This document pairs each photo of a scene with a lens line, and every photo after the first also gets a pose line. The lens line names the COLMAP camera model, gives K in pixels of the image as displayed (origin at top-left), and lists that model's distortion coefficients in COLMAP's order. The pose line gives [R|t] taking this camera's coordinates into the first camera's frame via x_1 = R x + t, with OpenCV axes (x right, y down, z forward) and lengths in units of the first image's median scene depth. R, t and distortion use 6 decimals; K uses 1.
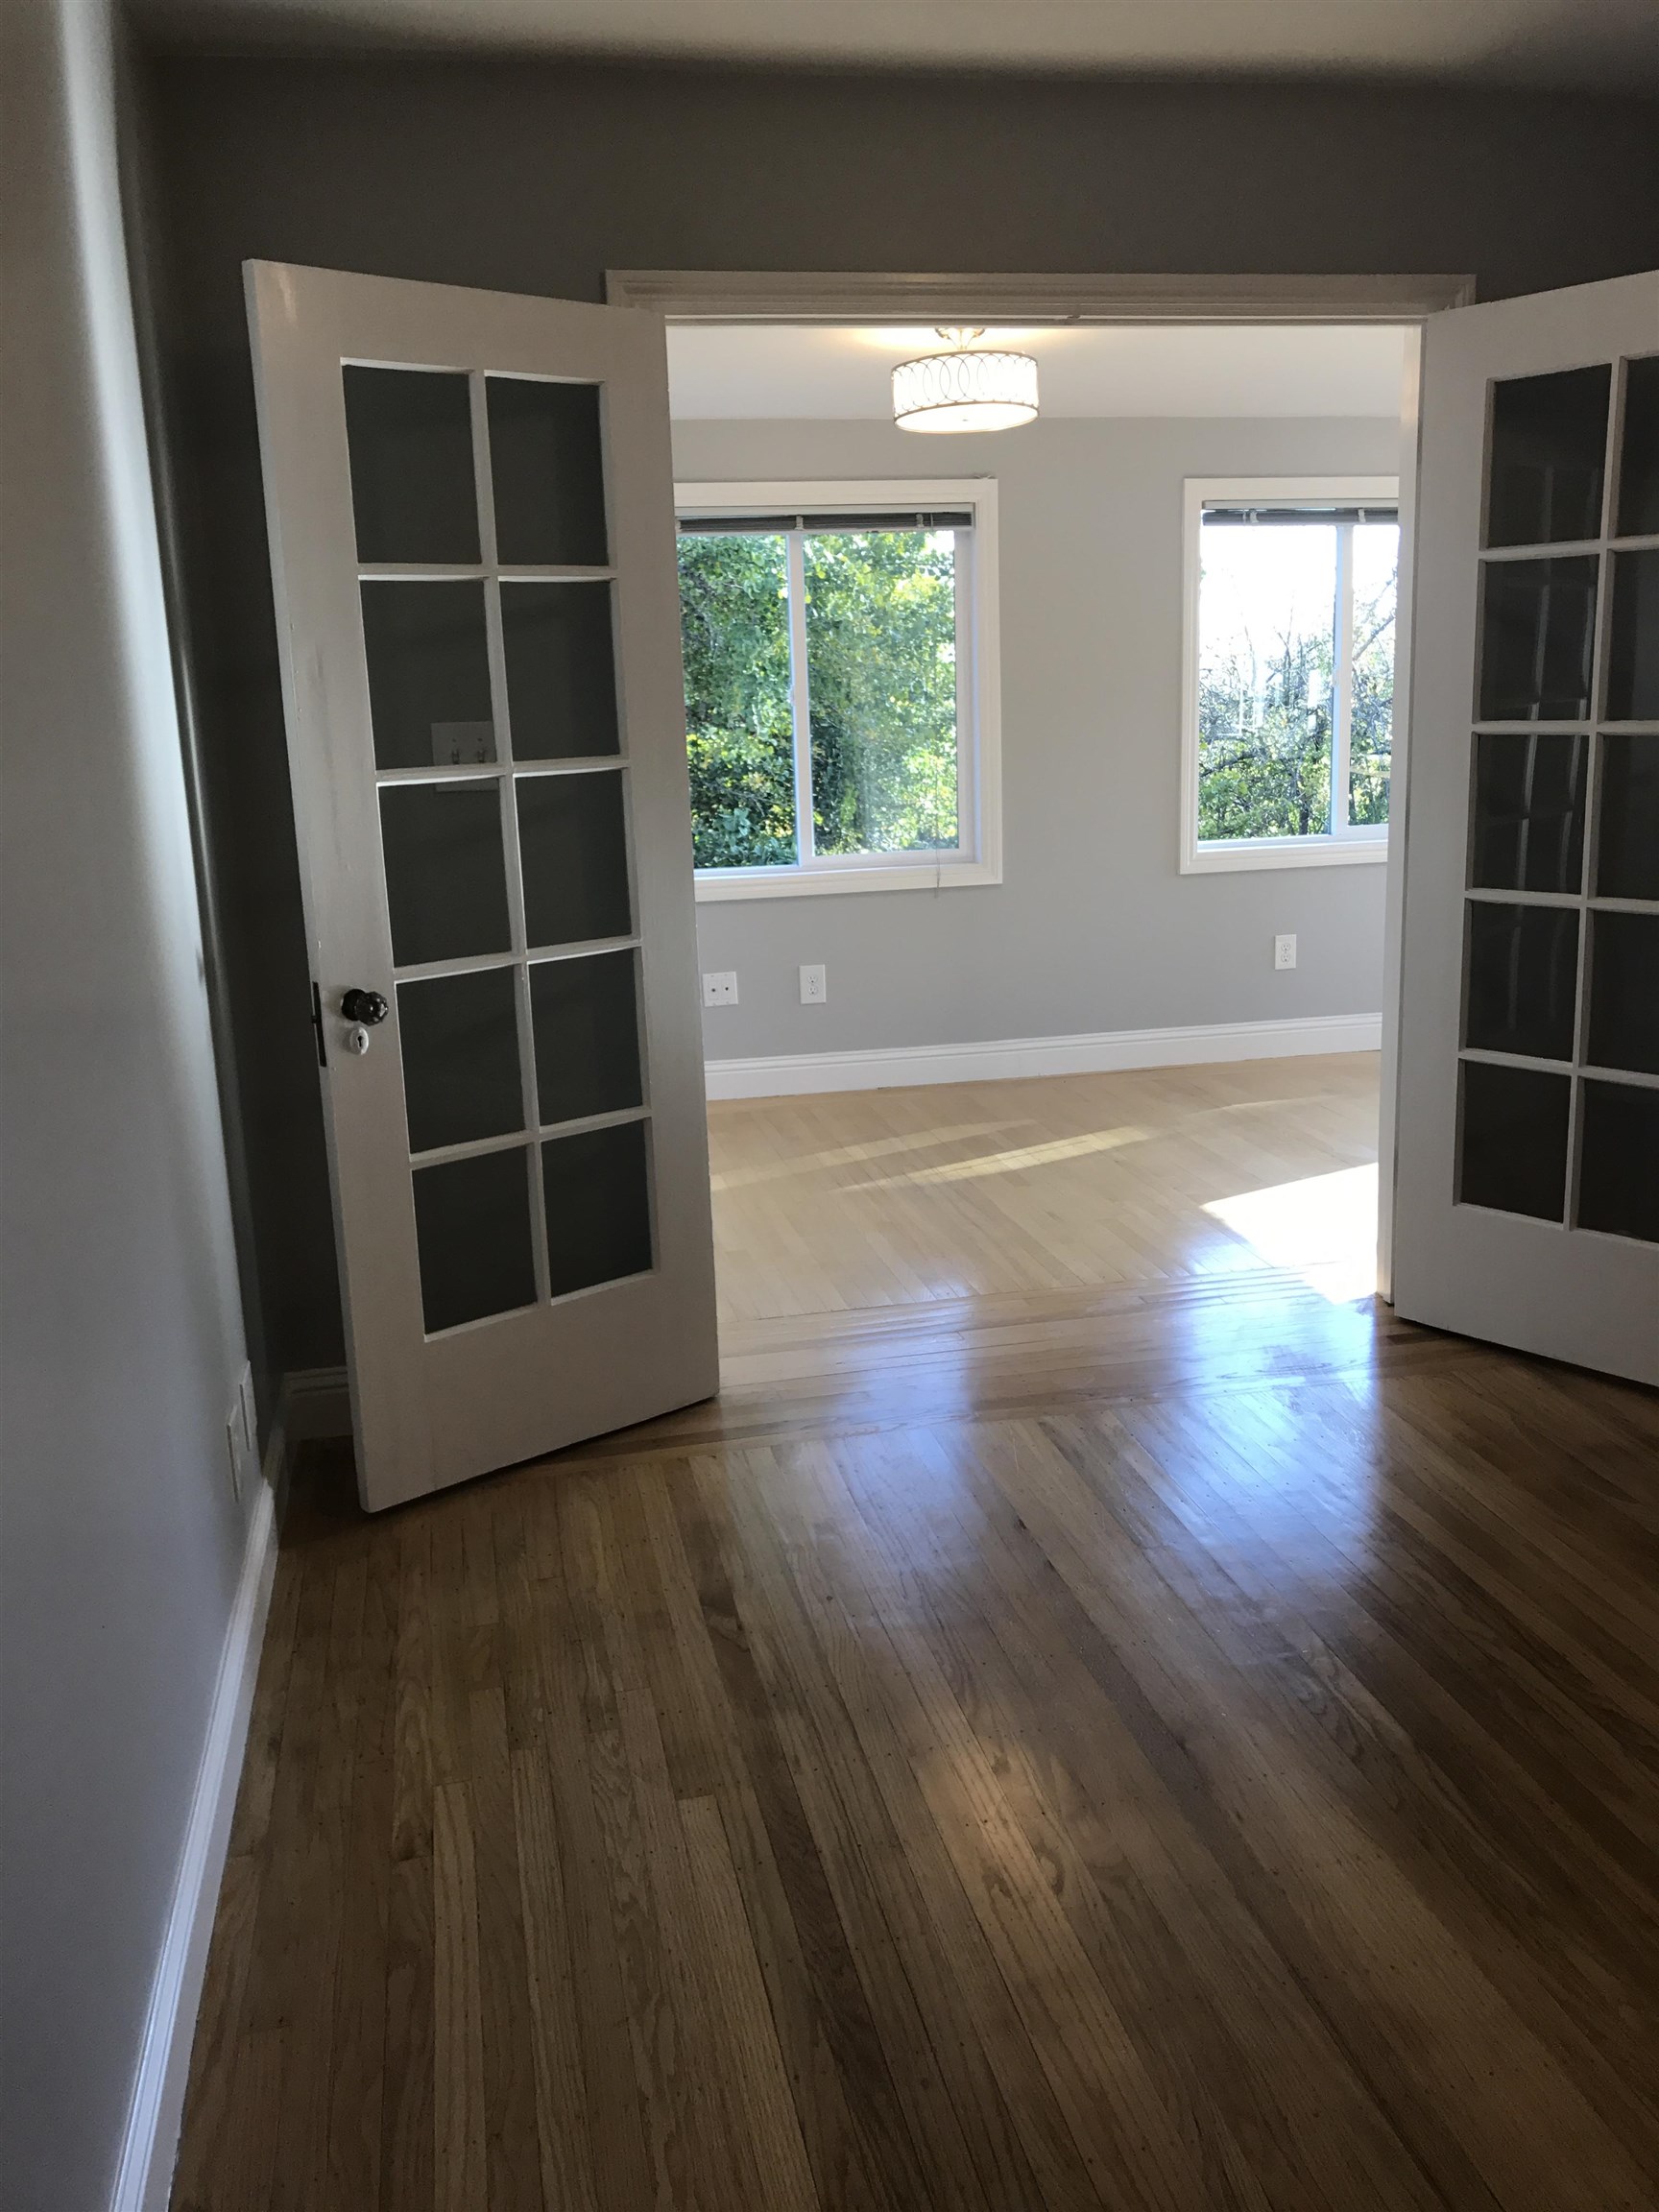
lens RADIAL K [[1782.1, 0, 827.9], [0, 1782.1, 1061.8], [0, 0, 1]] dist [0.076737, -0.019892]
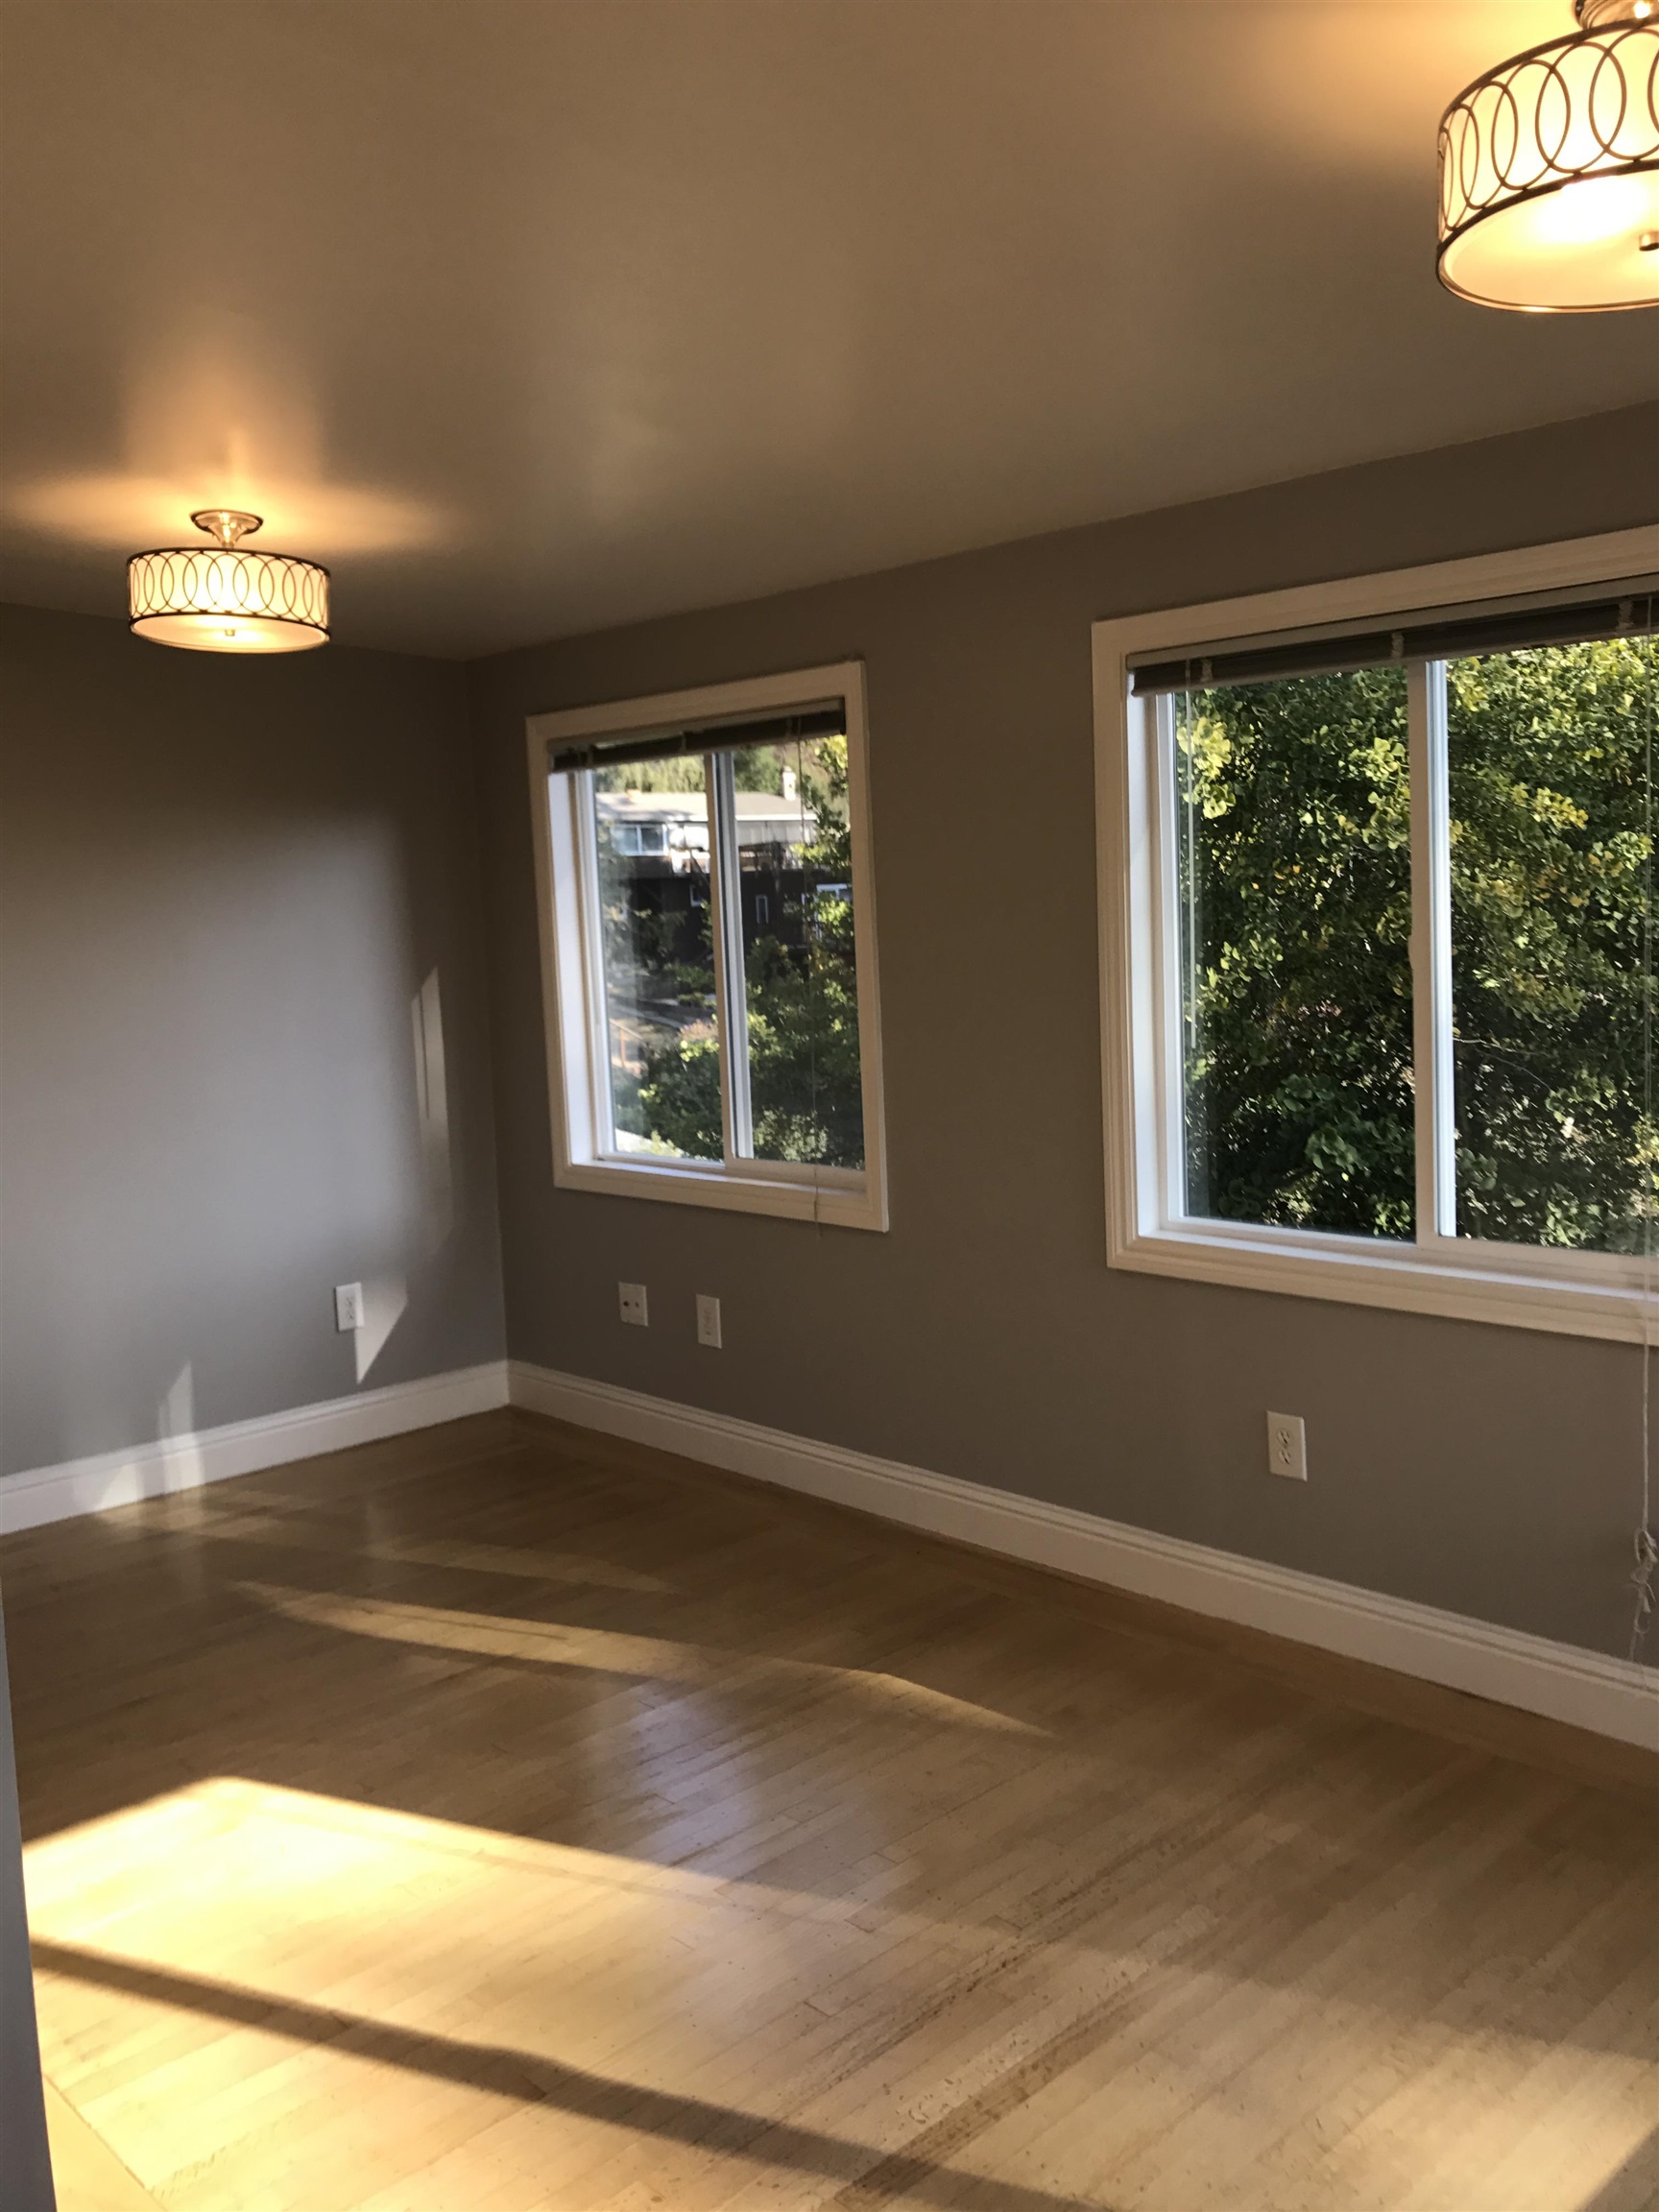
lens RADIAL K [[1844.7, 0, 822.5], [0, 1844.7, 1094.4], [0, 0, 1]] dist [0.011290, -0.018846]
pose [[0.515702, 0.106391, -0.850137, 1.138212], [-0.136461, 0.989793, 0.041090, -0.299829], [0.845831, 0.094821, 0.524956, 1.015671]]
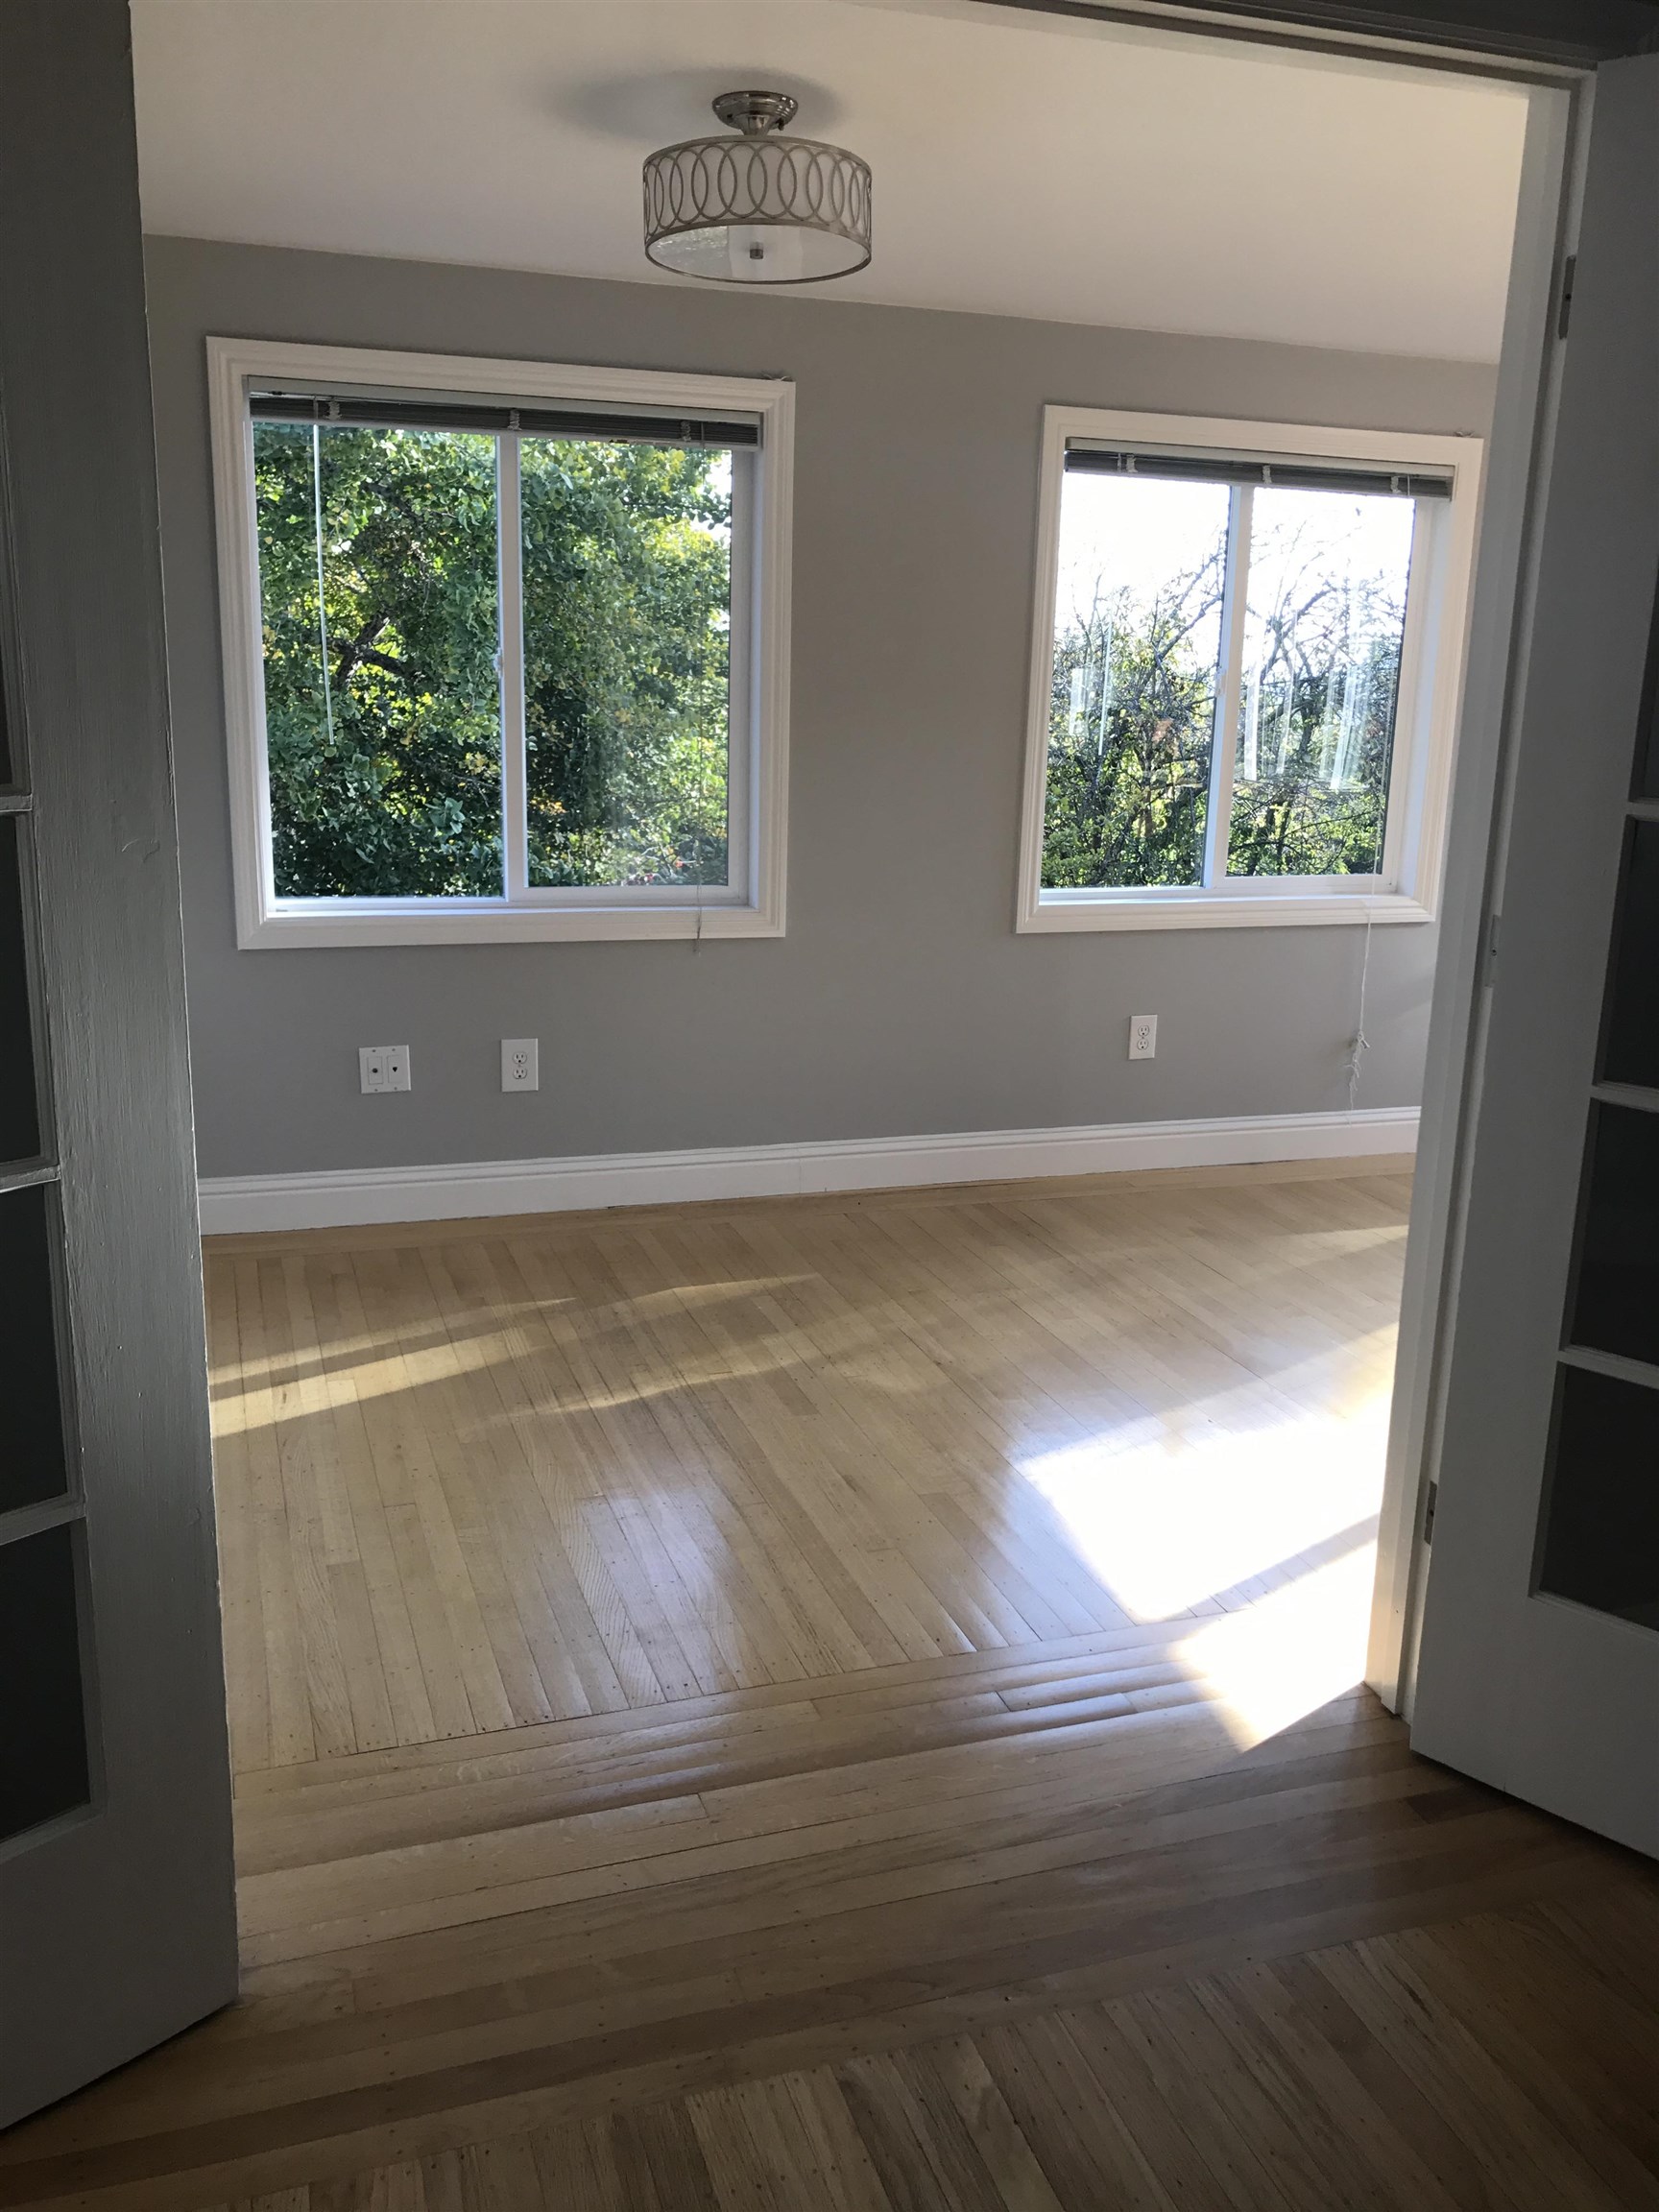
lens RADIAL K [[1844.7, 0, 834.8], [0, 1844.7, 1112.2], [0, 0, 1]] dist [0.011290, -0.018846]
pose [[0.990374, 0.027899, 0.135577, 0.028315], [-0.032678, 0.998916, 0.033152, -0.089219], [-0.134505, -0.037263, 0.990212, 0.400206]]
